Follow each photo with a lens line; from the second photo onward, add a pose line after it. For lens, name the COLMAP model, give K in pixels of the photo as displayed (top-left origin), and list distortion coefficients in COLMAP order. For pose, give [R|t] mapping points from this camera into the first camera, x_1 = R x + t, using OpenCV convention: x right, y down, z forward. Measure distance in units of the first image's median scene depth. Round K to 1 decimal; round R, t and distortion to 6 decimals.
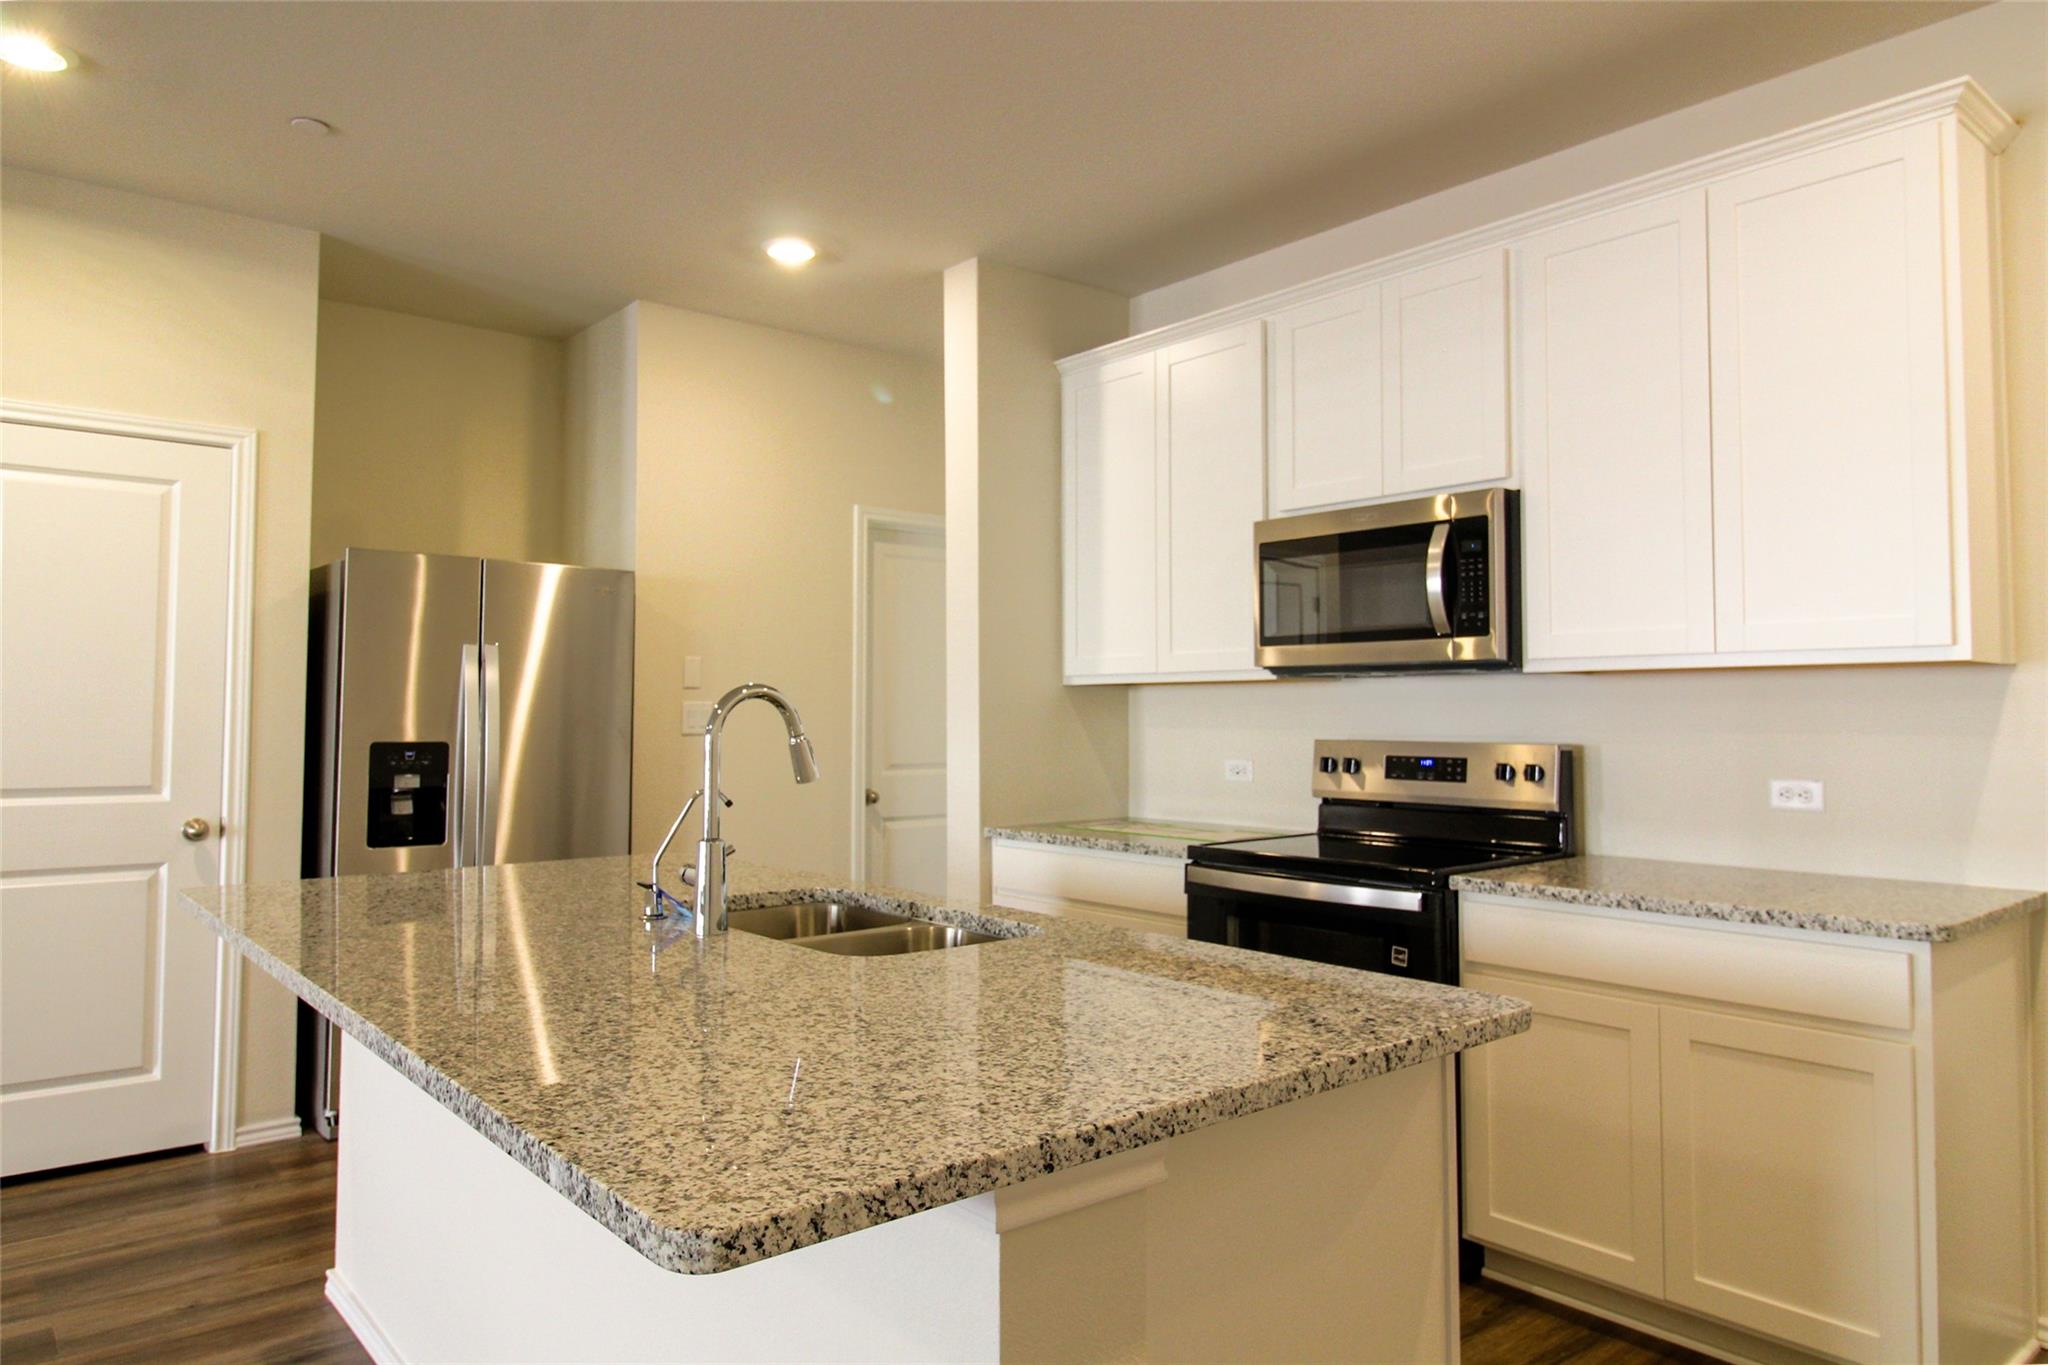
lens RADIAL K [[1323.9, 0, 1029.2], [0, 1323.9, 670.4], [0, 0, 1]] dist [-0.001119, 0.003132]
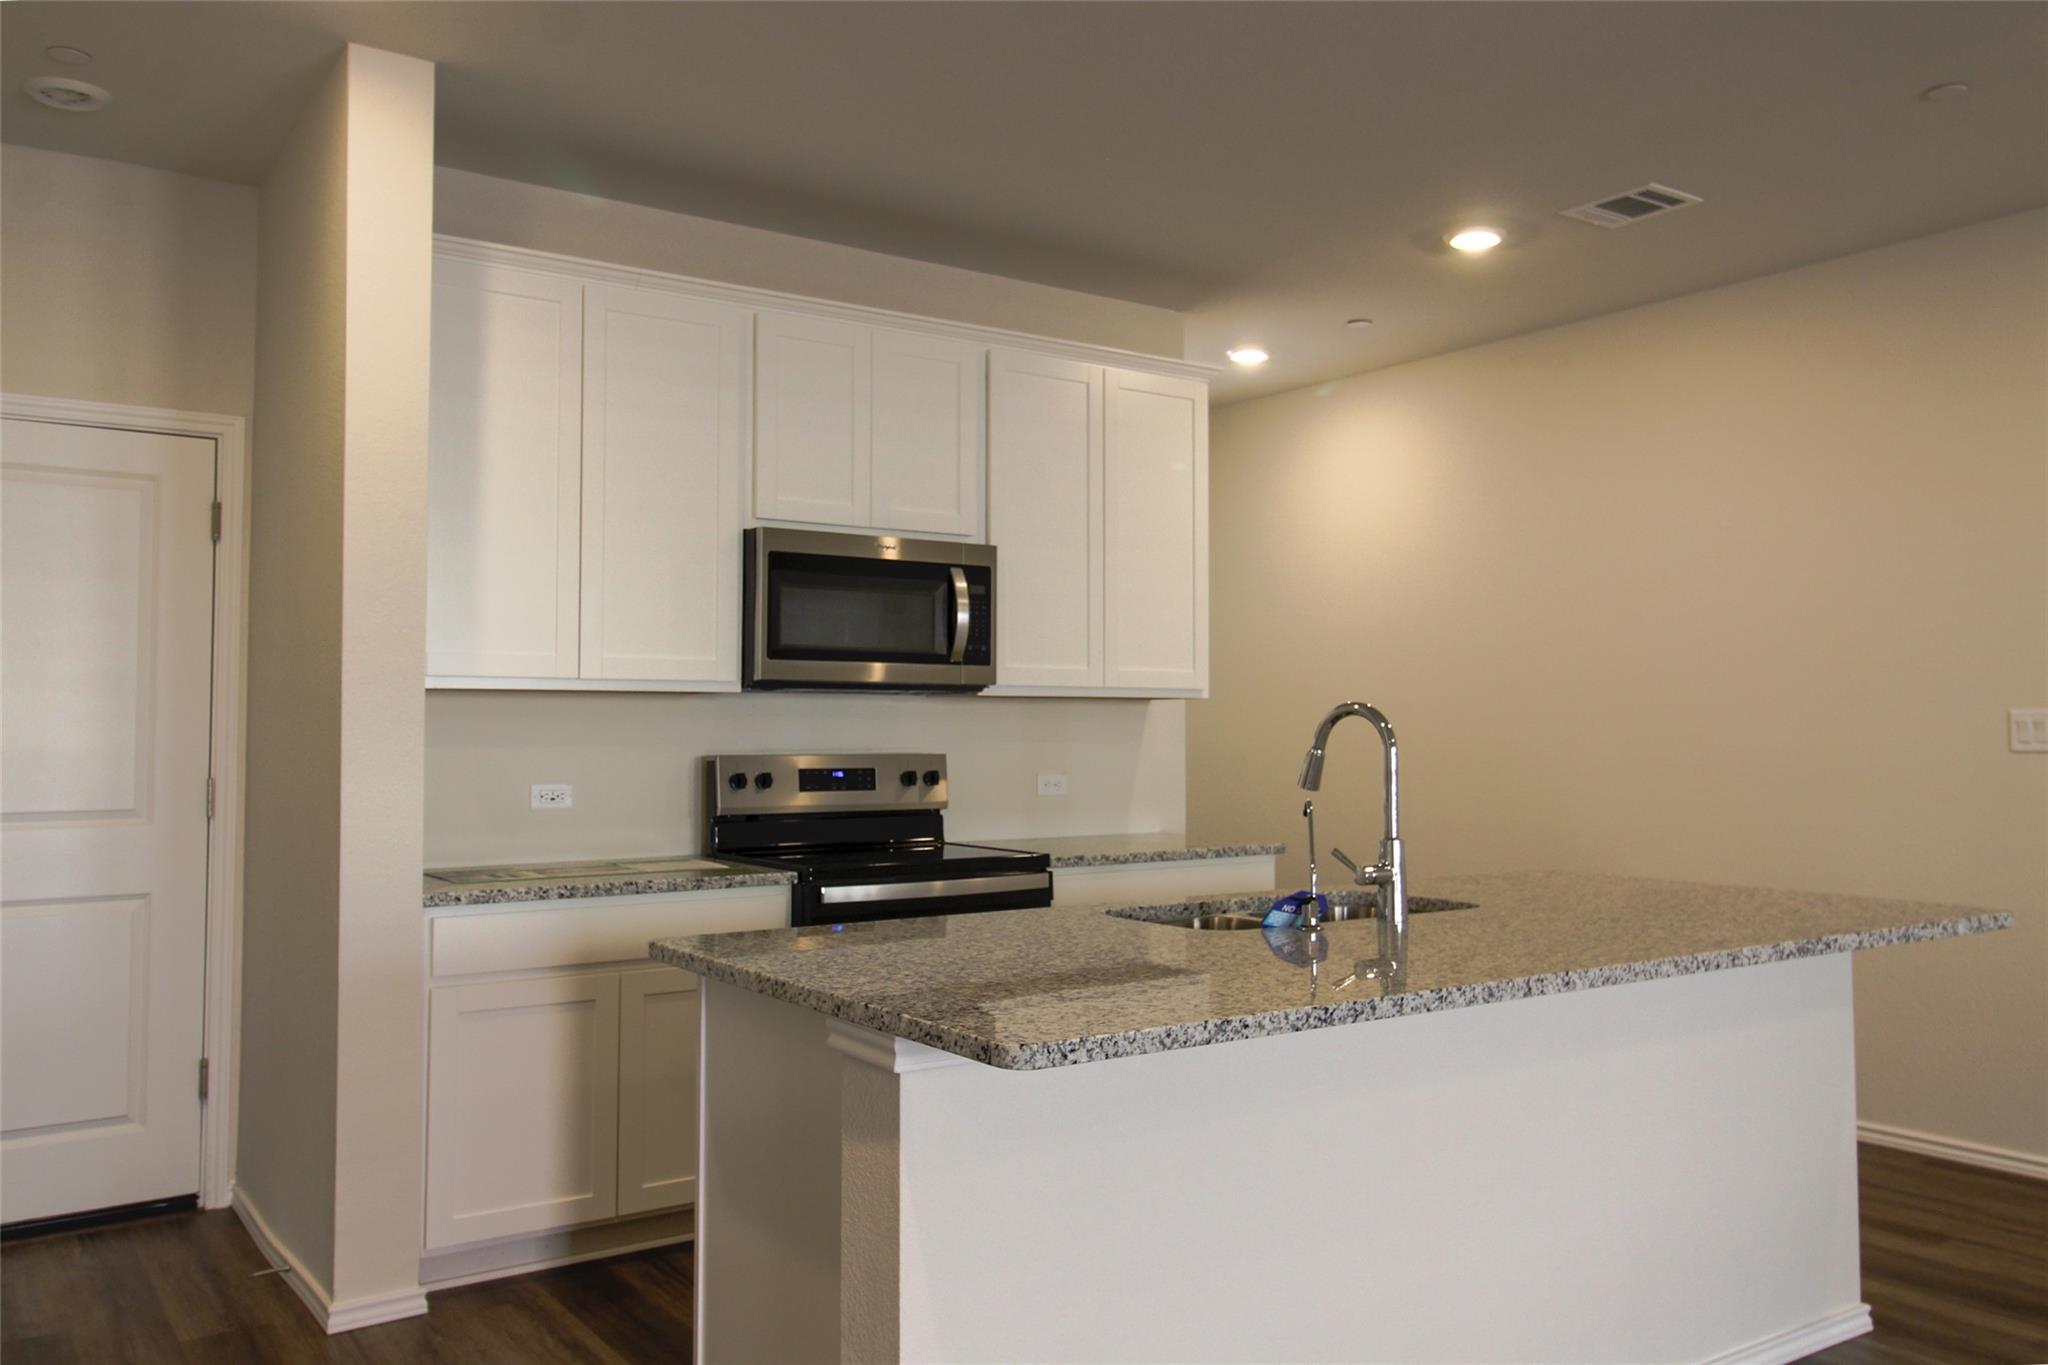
lens RADIAL K [[1605.4, 0, 1024.0], [0, 1605.4, 682.5], [0, 0, 1]] dist [0.002385, 0.000137]
pose [[0.096566, 0.031054, 0.994842, -0.977361], [-0.031270, 0.999114, -0.028152, 0.026462], [-0.994835, -0.028390, 0.097452, 0.710089]]
